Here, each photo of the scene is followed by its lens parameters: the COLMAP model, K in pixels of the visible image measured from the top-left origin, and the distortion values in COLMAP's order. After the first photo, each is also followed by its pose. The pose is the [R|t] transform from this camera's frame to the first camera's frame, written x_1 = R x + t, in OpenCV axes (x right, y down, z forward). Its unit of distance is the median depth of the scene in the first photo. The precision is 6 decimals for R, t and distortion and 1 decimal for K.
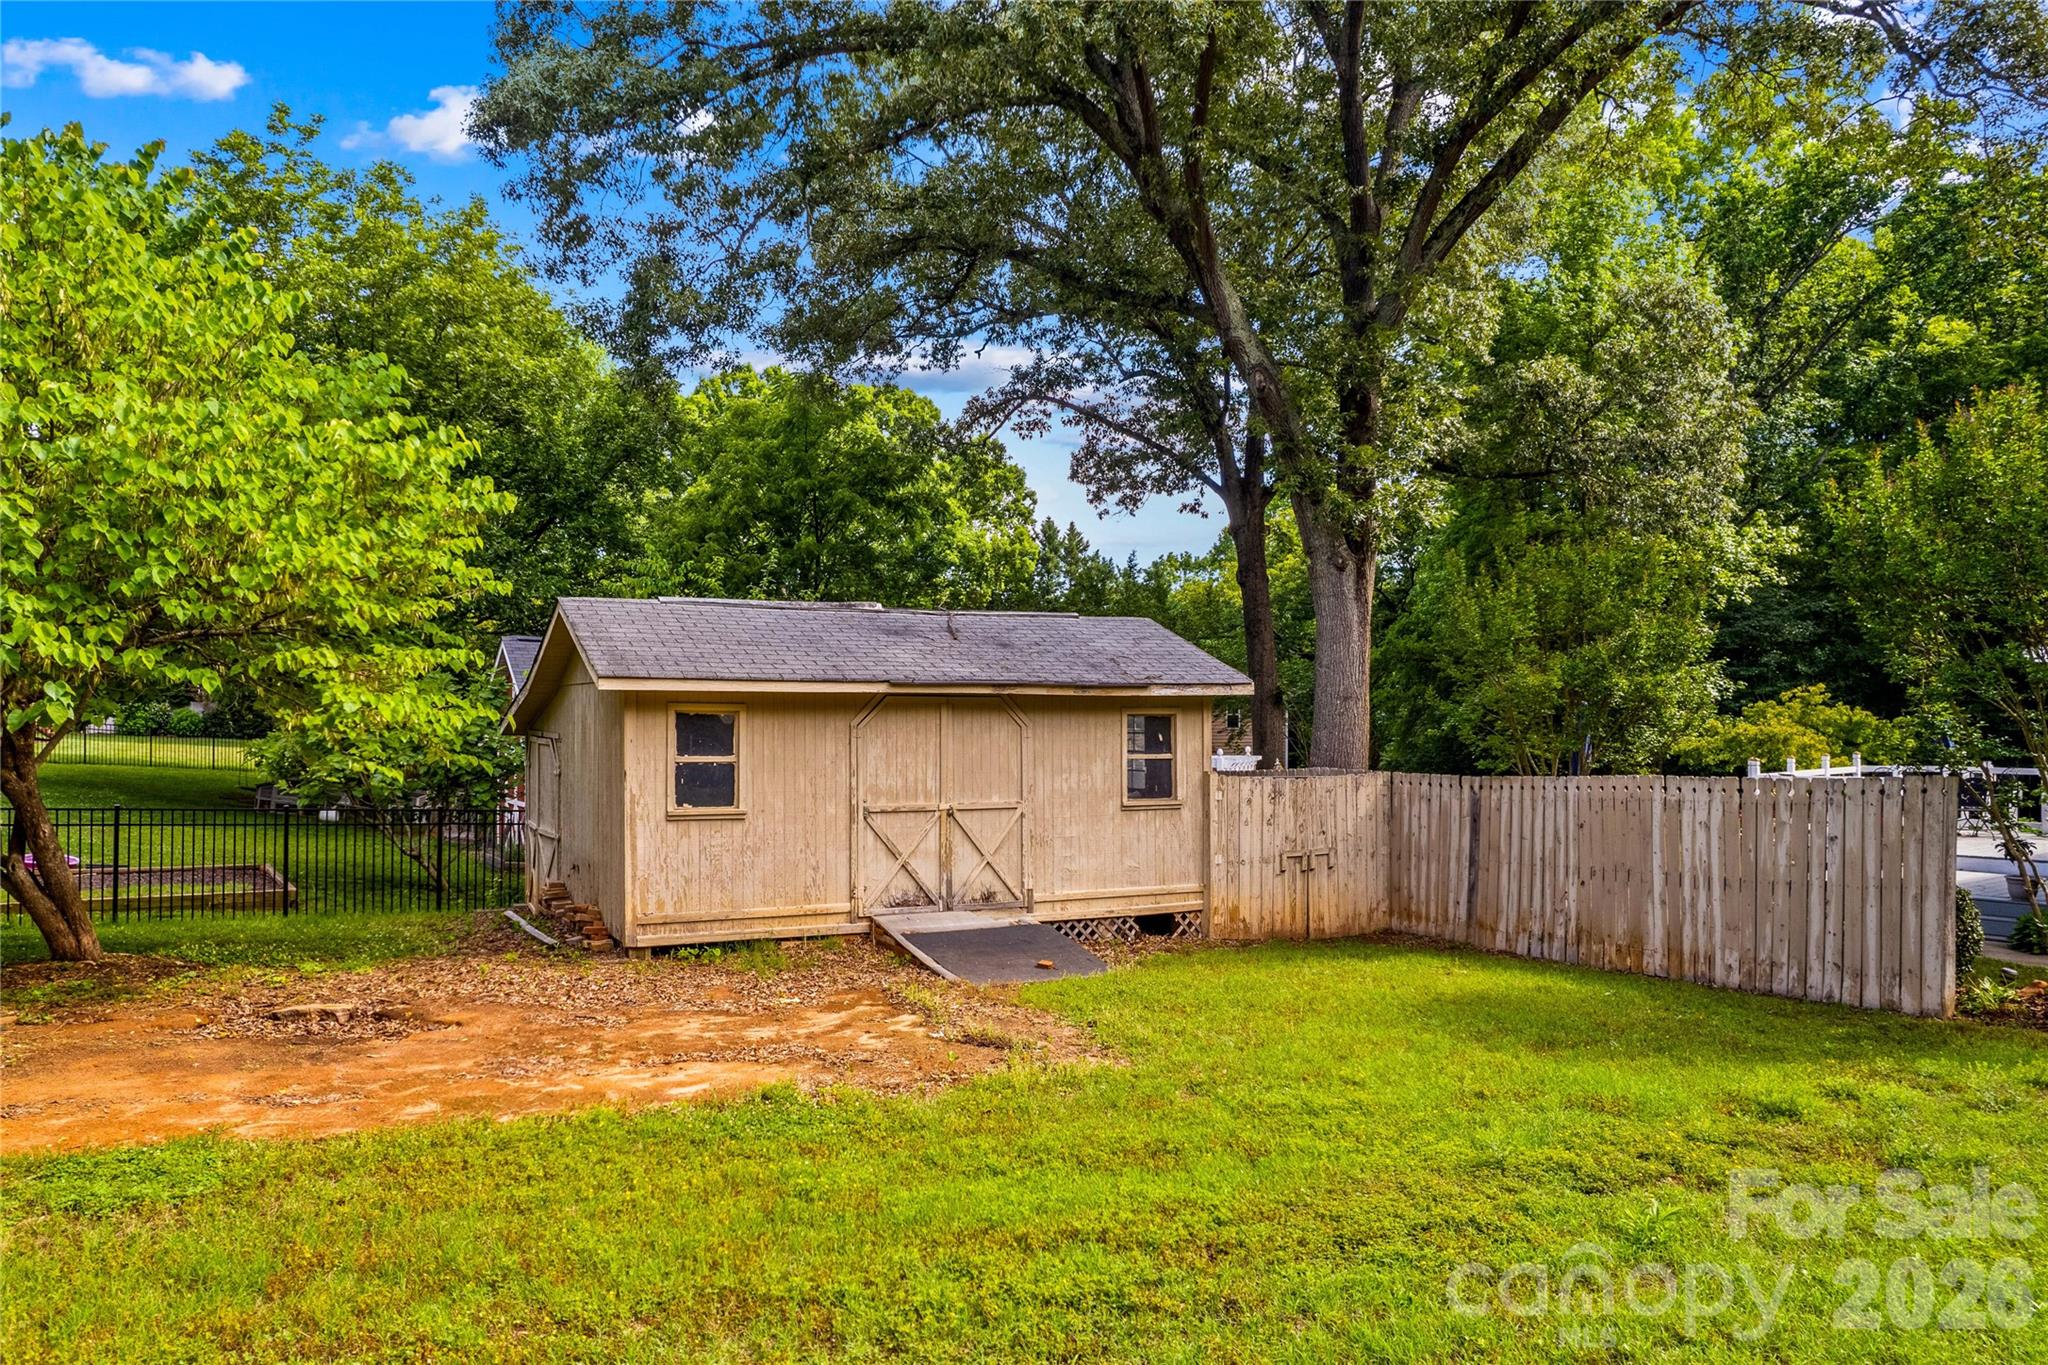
lens RADIAL K [[1311.3, 0, 1003.7], [0, 1311.3, 692.3], [0, 0, 1]] dist [-0.021440, -0.000280]
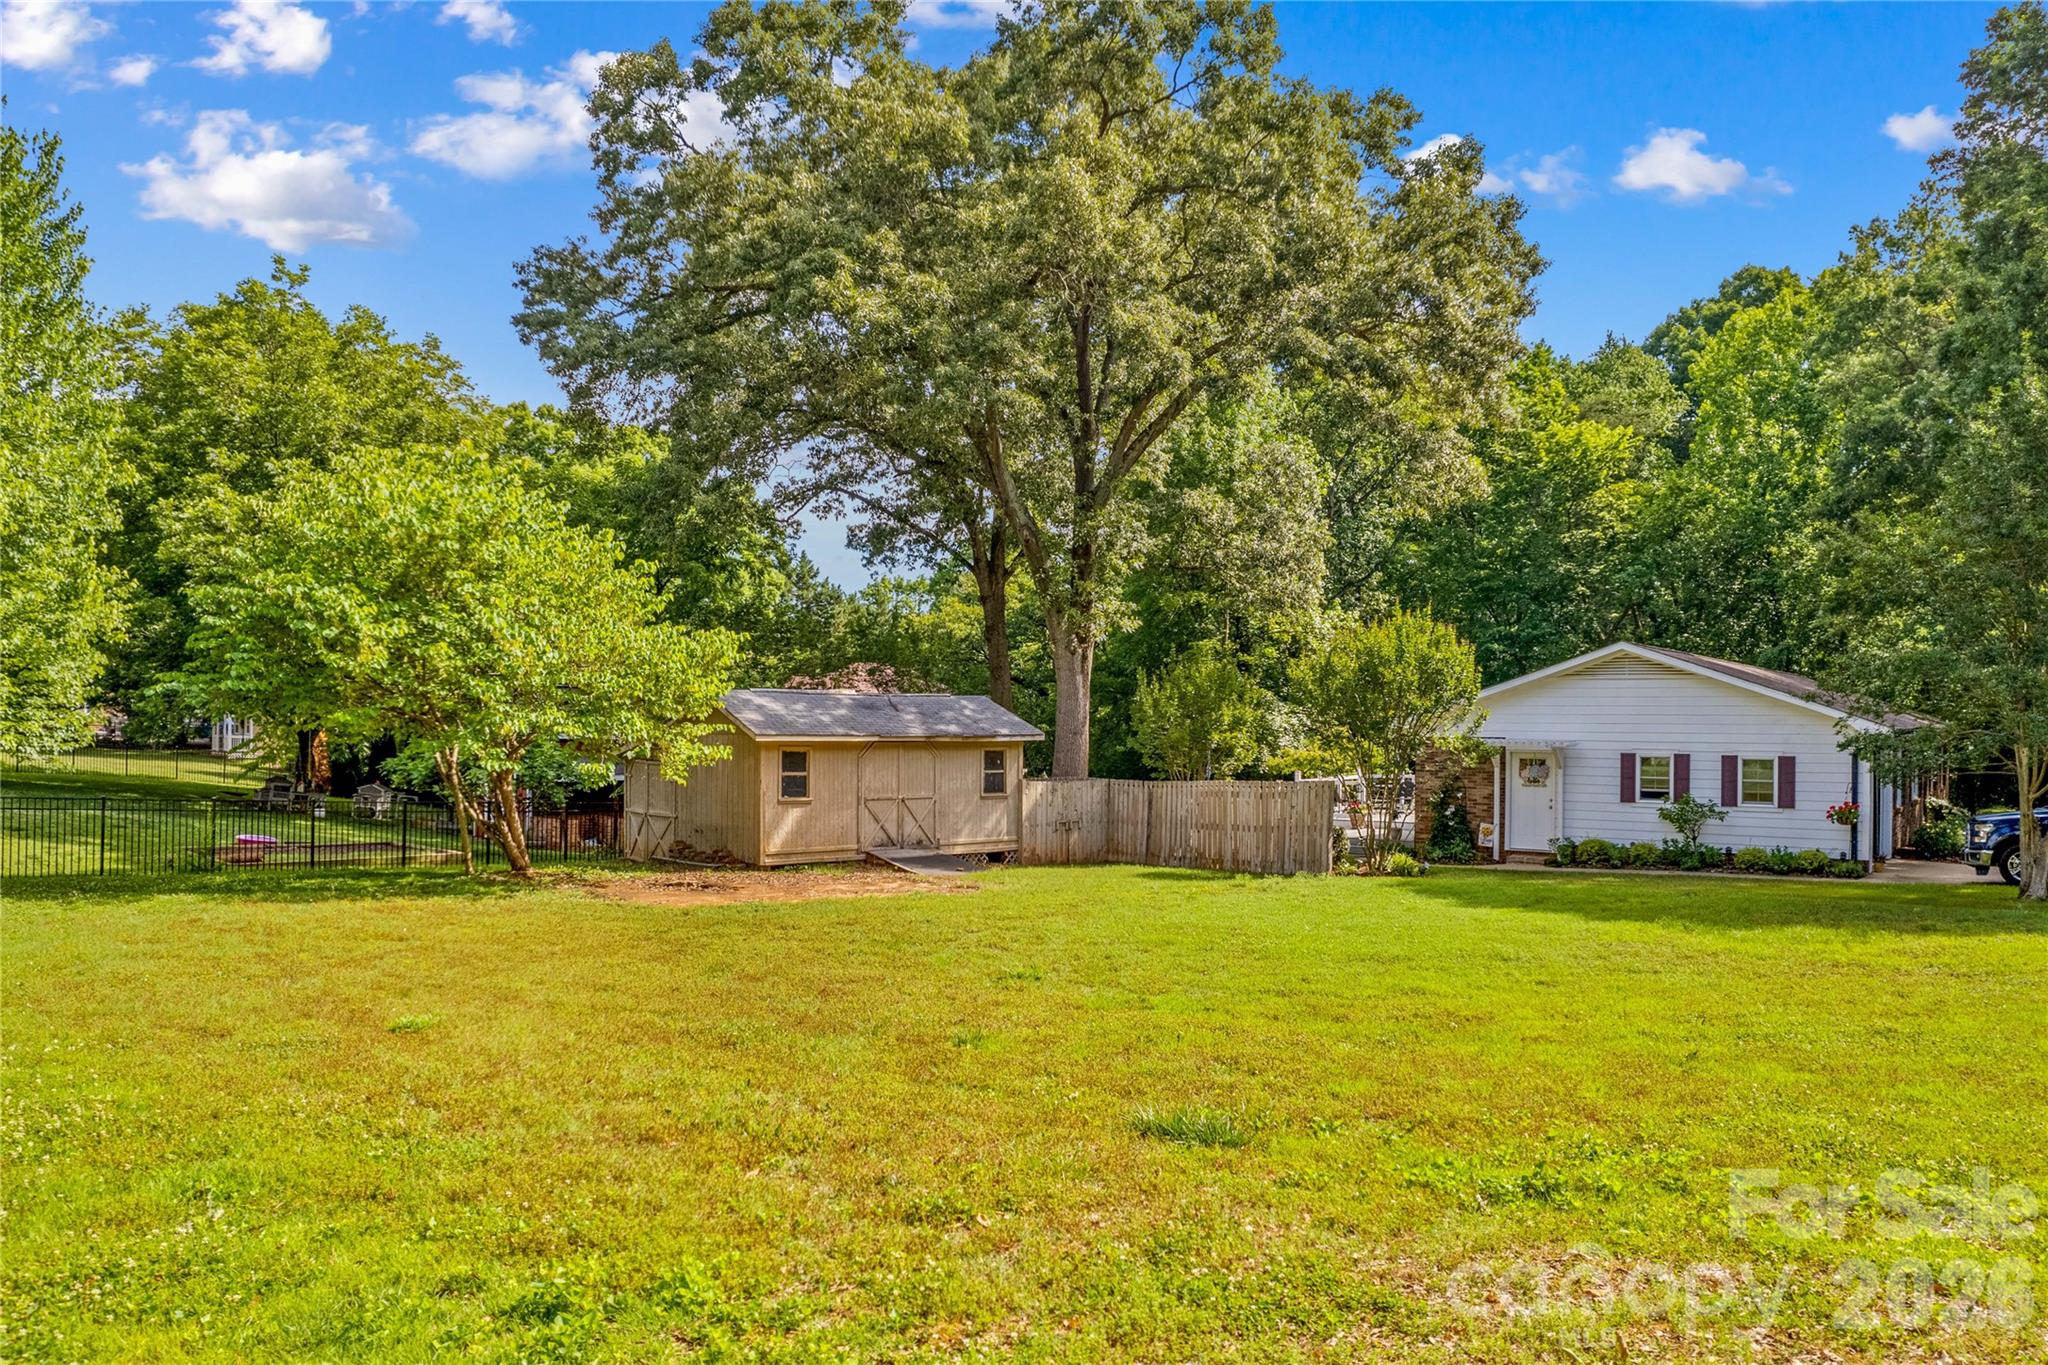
lens RADIAL K [[1311.3, 0, 1030.7], [0, 1311.3, 689.0], [0, 0, 1]] dist [-0.021440, -0.000280]
pose [[0.967543, 0.014348, 0.252300, -0.195048], [-0.012502, 0.999882, -0.008920, -0.033897], [-0.252398, 0.005476, 0.967608, -0.537545]]
